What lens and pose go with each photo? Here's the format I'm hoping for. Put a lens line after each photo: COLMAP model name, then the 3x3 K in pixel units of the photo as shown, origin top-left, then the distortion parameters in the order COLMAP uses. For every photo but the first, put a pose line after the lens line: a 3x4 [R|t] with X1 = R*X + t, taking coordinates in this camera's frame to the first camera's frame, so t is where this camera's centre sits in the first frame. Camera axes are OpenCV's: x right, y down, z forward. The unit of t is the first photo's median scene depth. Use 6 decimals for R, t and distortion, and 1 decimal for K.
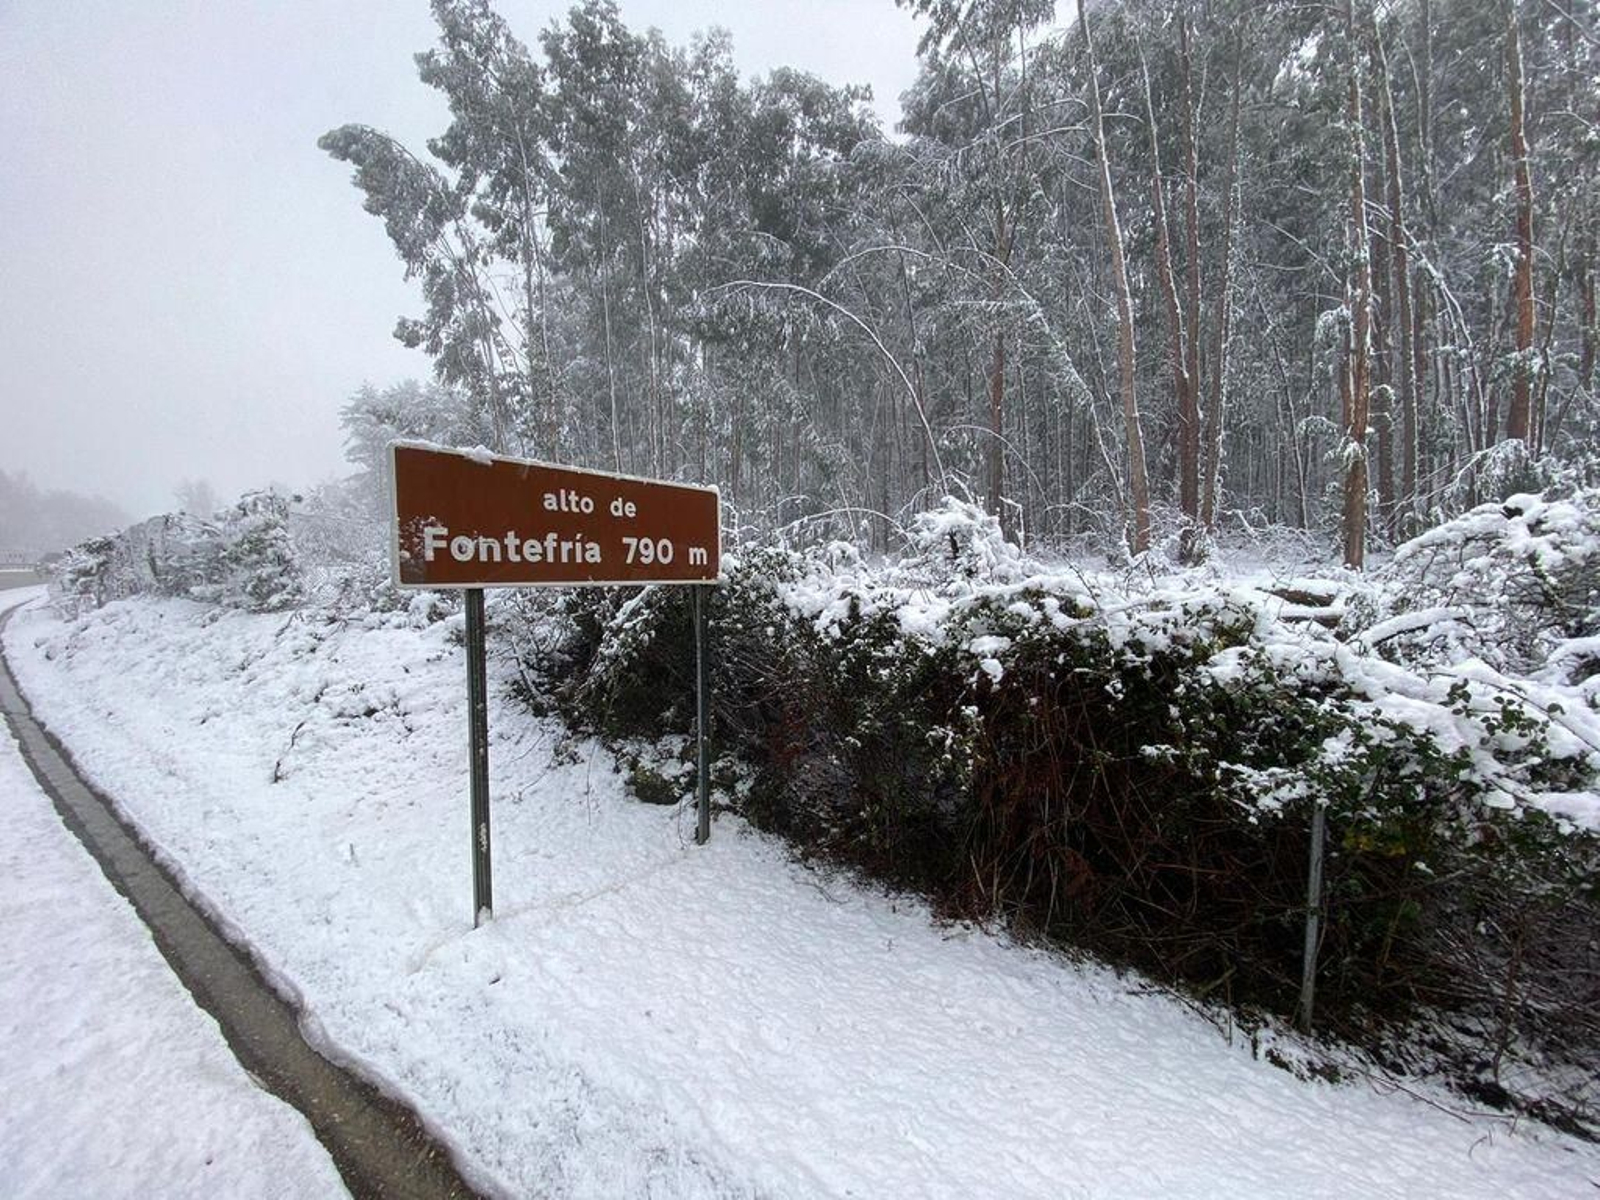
lens RADIAL K [[655.4, 0, 803.6], [0, 655.4, 610.4], [0, 0, 1]] dist [0.039796, -0.000246]
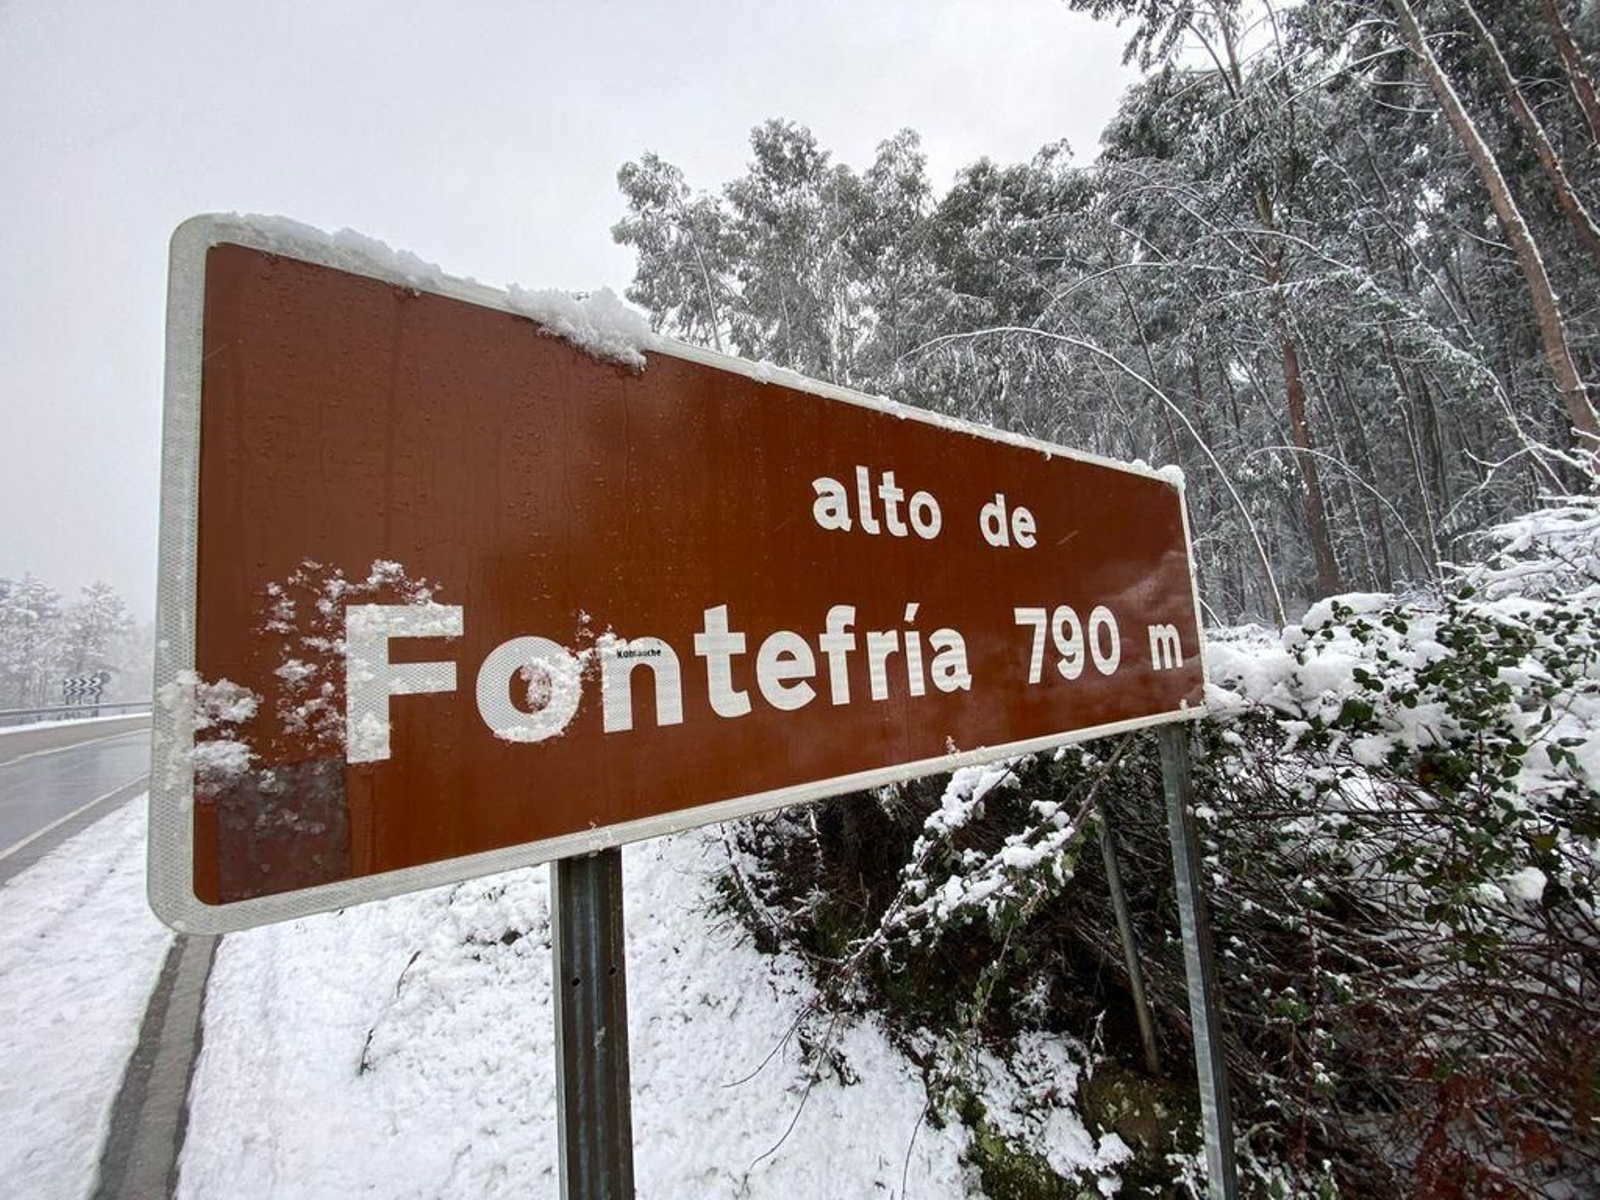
lens RADIAL K [[655.4, 0, 803.6], [0, 655.4, 610.4], [0, 0, 1]] dist [0.039796, -0.000246]
pose [[0.959979, -0.087557, -0.266034, -0.238365], [0.050400, 0.988377, -0.143425, -0.055086], [0.275500, 0.124277, 0.953234, 0.533937]]
